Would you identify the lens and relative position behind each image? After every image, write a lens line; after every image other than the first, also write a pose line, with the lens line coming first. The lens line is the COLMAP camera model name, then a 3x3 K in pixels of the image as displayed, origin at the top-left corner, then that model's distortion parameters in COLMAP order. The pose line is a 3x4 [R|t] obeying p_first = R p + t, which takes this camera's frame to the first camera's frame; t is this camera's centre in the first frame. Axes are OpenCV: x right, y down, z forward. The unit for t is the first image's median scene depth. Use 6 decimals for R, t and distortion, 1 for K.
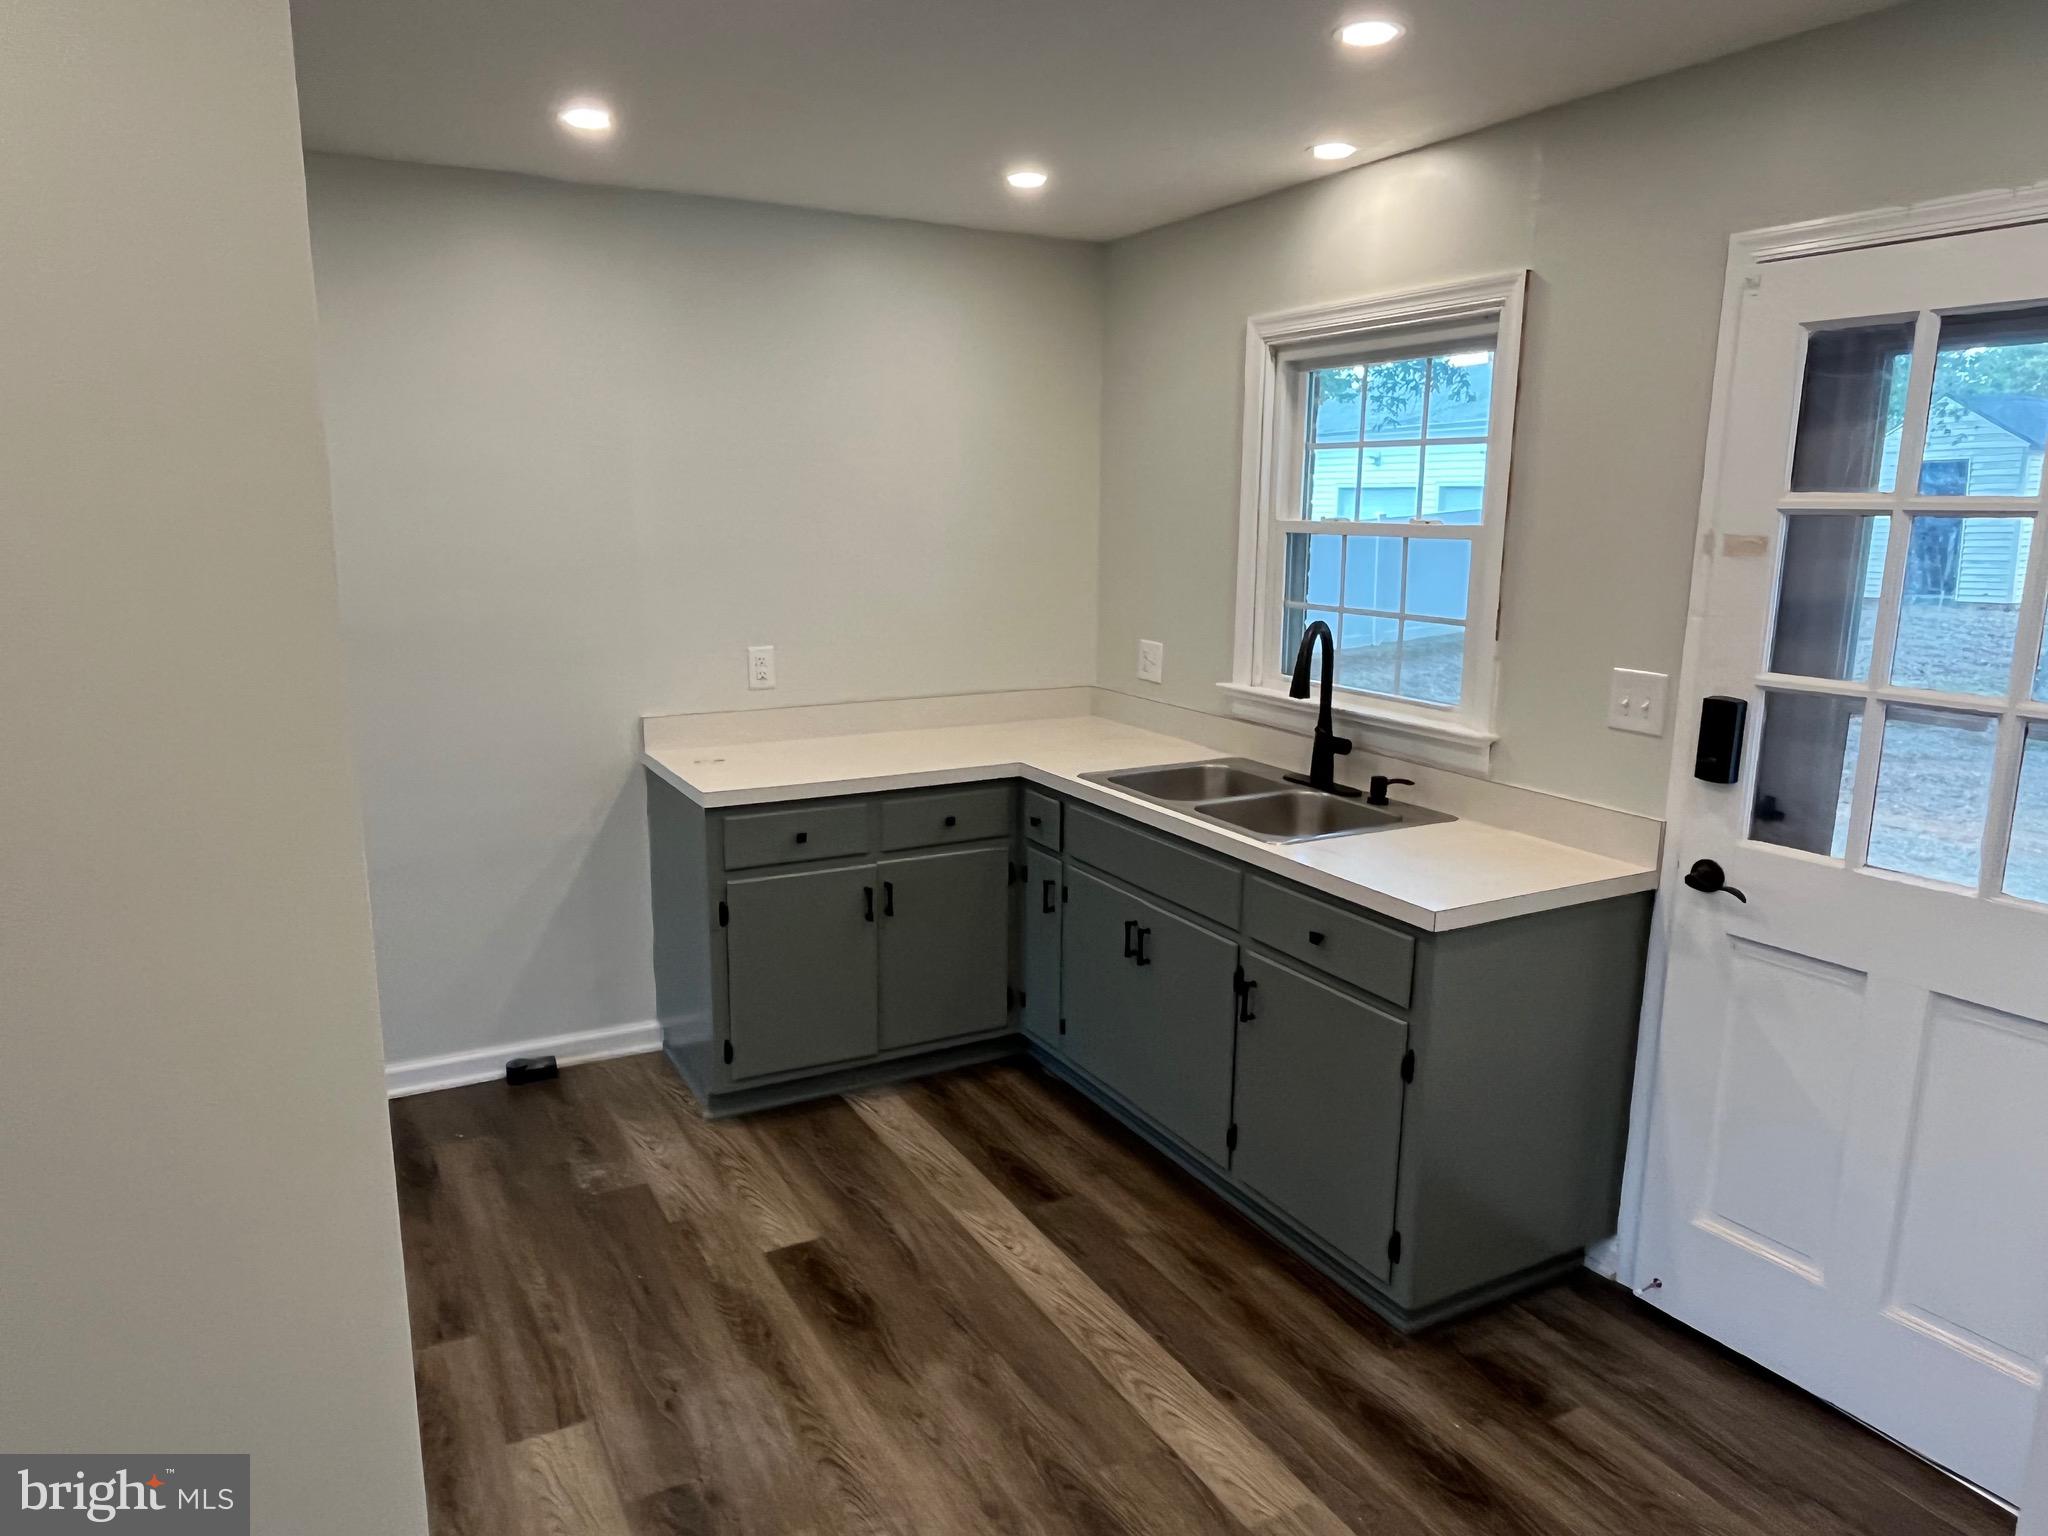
lens RADIAL K [[1331.9, 0, 1020.9], [0, 1331.9, 767.5], [0, 0, 1]] dist [0.001681, -0.005254]
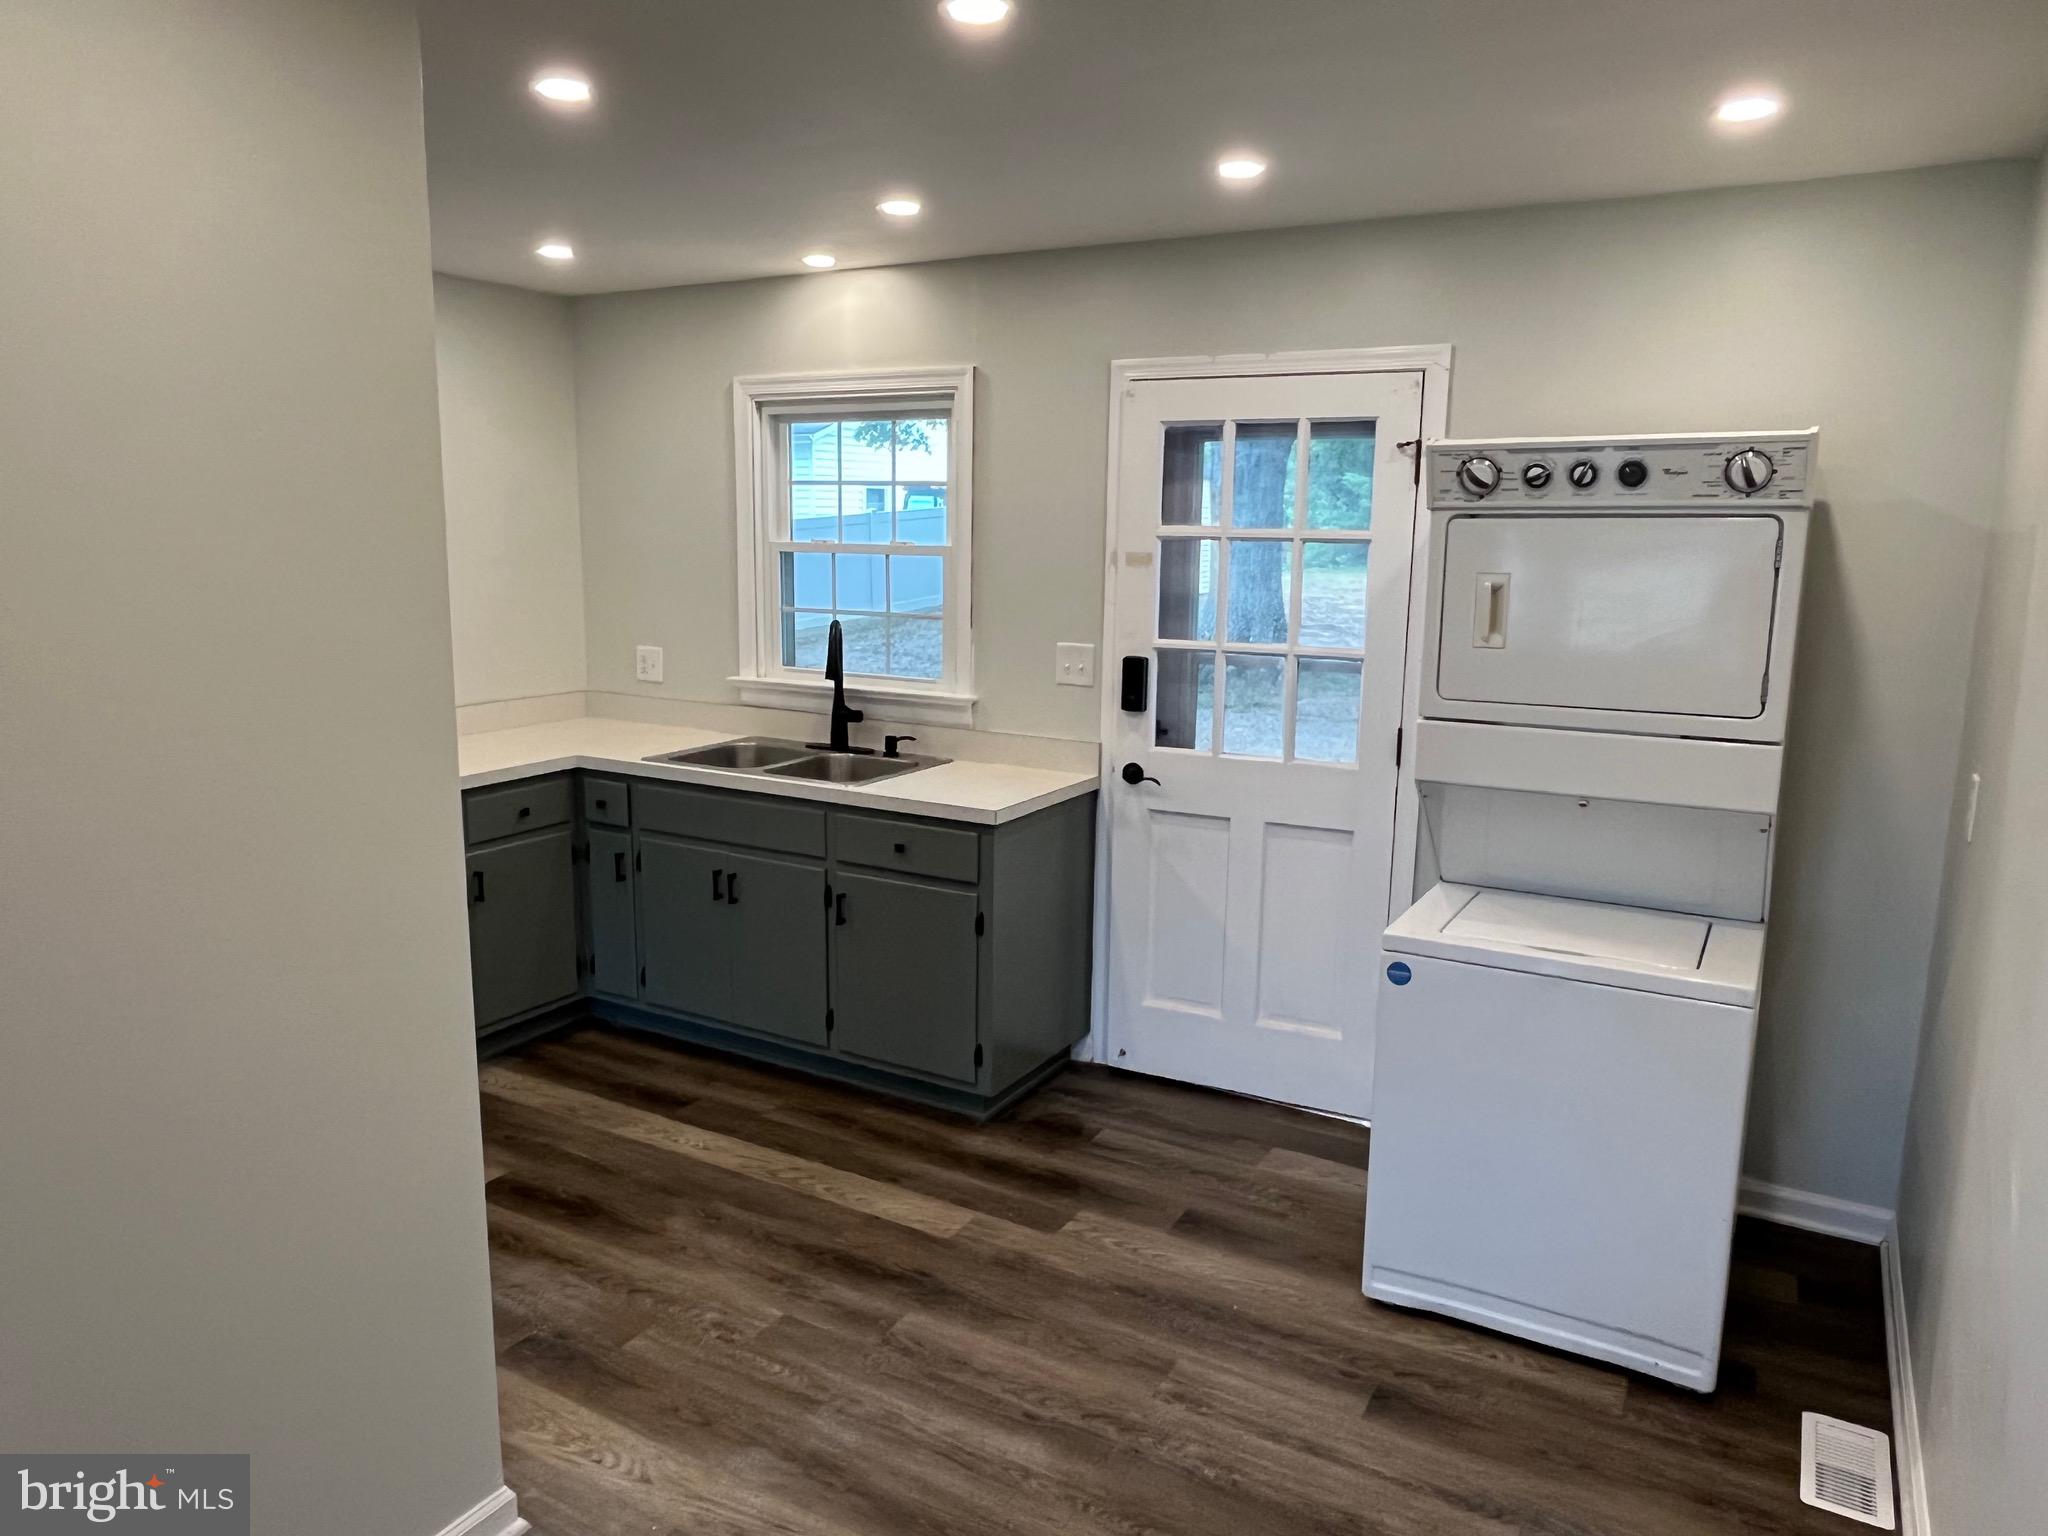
lens RADIAL K [[1372.3, 0, 1023.3], [0, 1372.3, 769.6], [0, 0, 1]] dist [-0.007125, 0.001787]
pose [[0.851075, -0.092685, 0.516799, -0.387761], [0.098321, 0.995017, 0.016533, 0.036175], [-0.515756, 0.036741, 0.855947, -0.273650]]
